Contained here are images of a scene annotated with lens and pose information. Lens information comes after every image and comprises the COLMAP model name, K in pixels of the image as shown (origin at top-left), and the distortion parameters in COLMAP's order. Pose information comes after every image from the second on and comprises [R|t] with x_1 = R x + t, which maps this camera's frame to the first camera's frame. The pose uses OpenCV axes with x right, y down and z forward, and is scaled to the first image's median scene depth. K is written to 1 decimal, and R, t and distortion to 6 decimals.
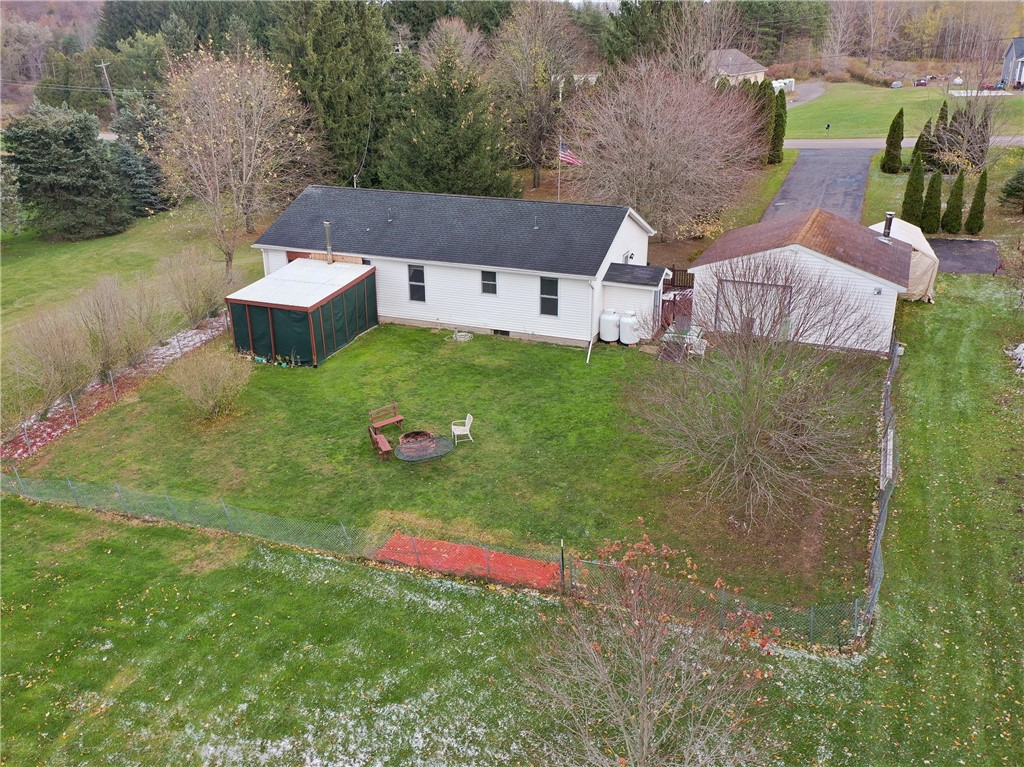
lens RADIAL K [[915.1, 0, 508.7], [0, 915.1, 382.0], [0, 0, 1]] dist [-0.001944, 0.108878]
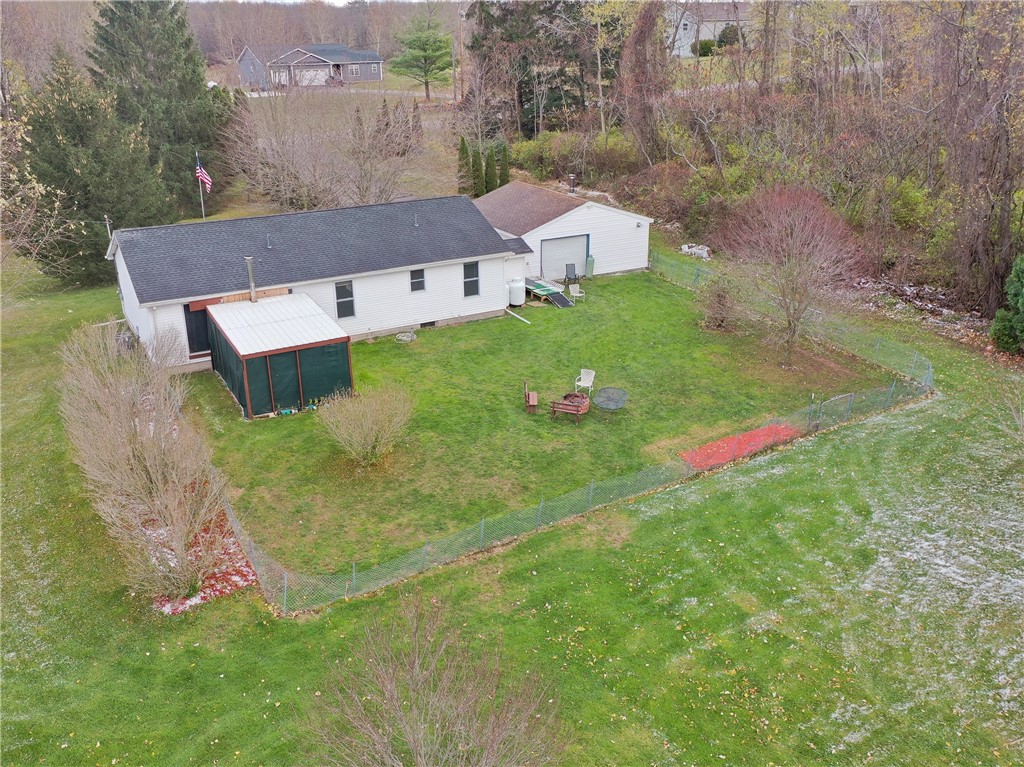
lens RADIAL K [[915.1, 0, 508.7], [0, 915.1, 382.0], [0, 0, 1]] dist [-0.001944, 0.108878]
pose [[0.620200, -0.287965, 0.729677, -0.787323], [0.291436, 0.948190, 0.126491, -0.102785], [-0.728298, 0.134204, 0.671991, 0.228578]]
